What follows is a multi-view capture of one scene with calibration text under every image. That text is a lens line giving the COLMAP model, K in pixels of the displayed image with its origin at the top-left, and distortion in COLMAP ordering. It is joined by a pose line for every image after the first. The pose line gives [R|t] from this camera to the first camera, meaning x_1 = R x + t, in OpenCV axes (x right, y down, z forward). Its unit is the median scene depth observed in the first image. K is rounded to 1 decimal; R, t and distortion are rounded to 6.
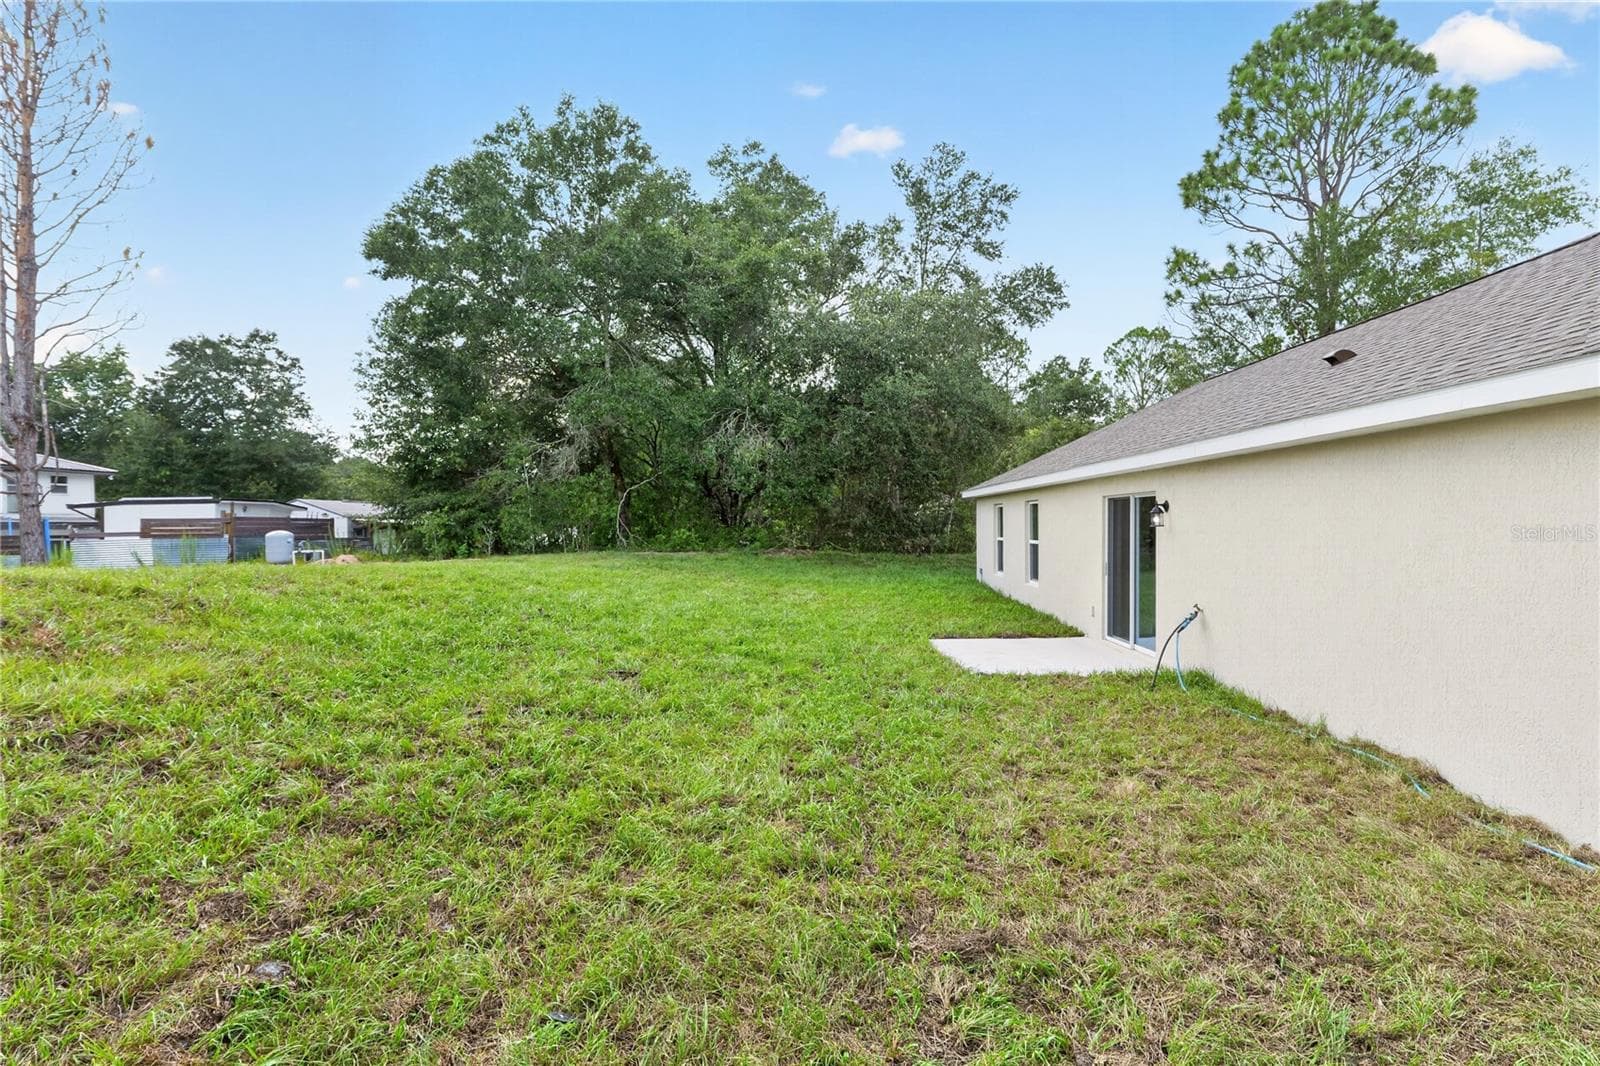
lens RADIAL K [[803.2, 0, 792.5], [0, 803.2, 537.4], [0, 0, 1]] dist [-0.000598, -0.000830]
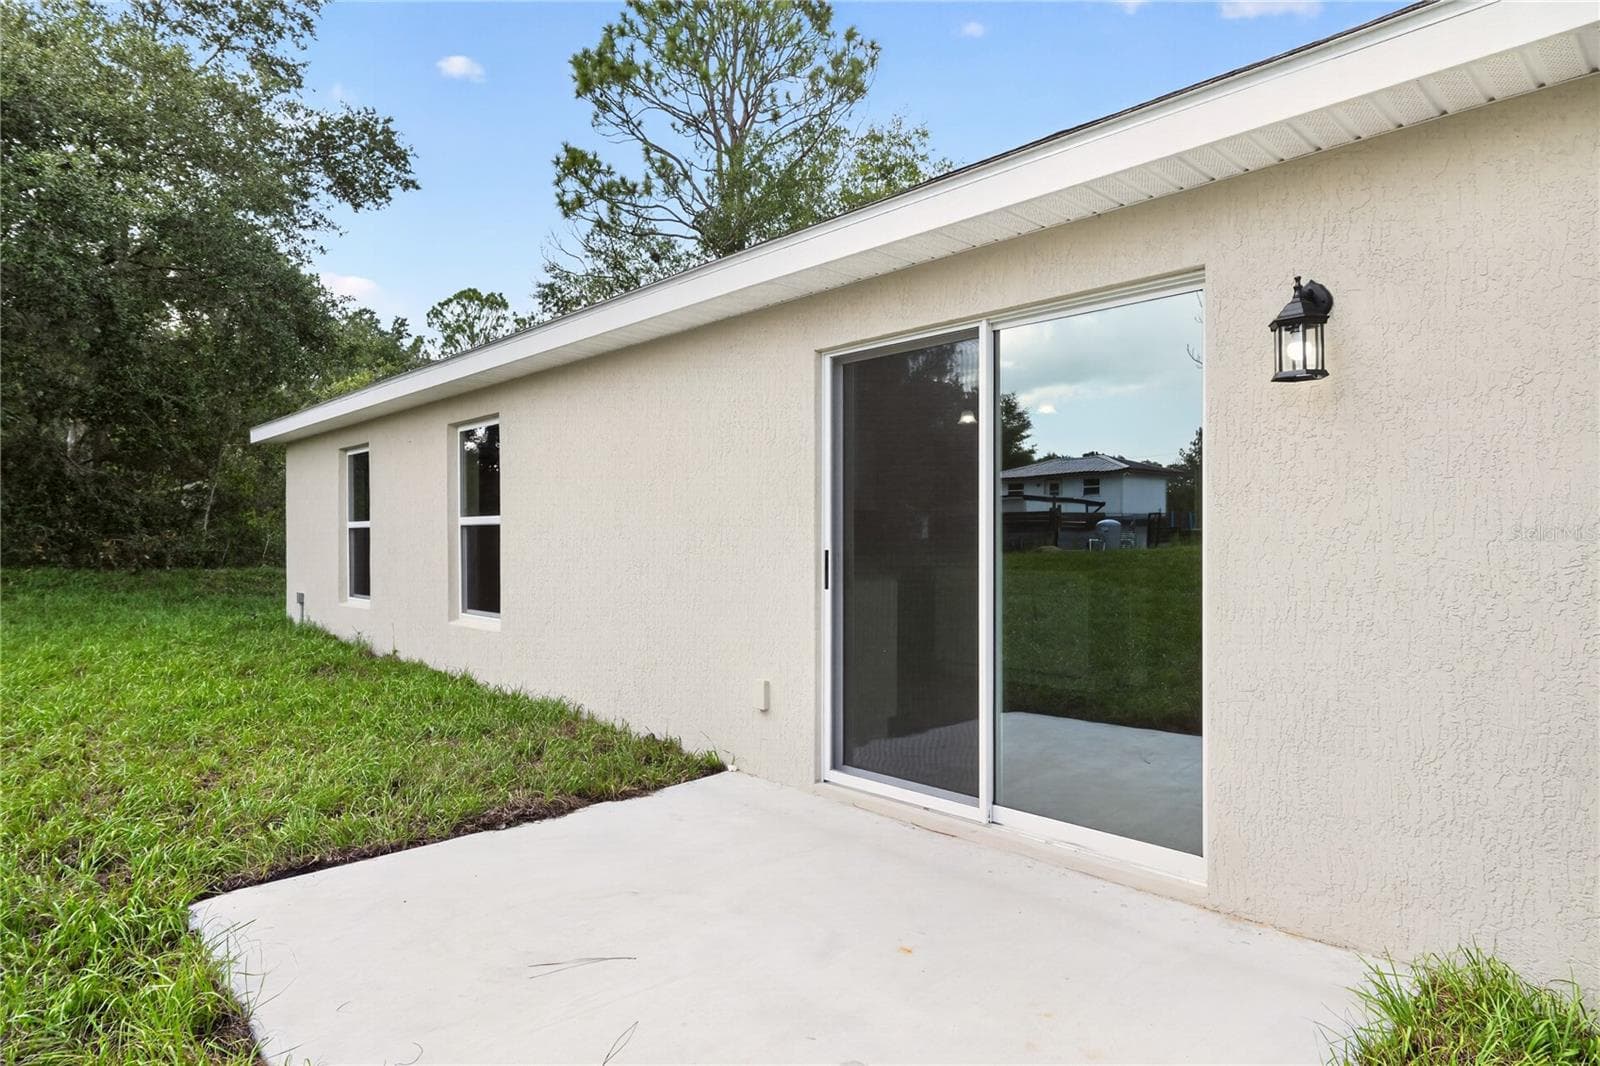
lens RADIAL K [[912.8, 0, 795.5], [0, 912.8, 534.9], [0, 0, 1]] dist [-0.001437, -0.001747]
pose [[0.708426, 0.008430, 0.705735, 0.044729], [0.008985, 0.999740, -0.020961, 0.012725], [-0.705728, 0.021190, 0.708166, 0.288159]]
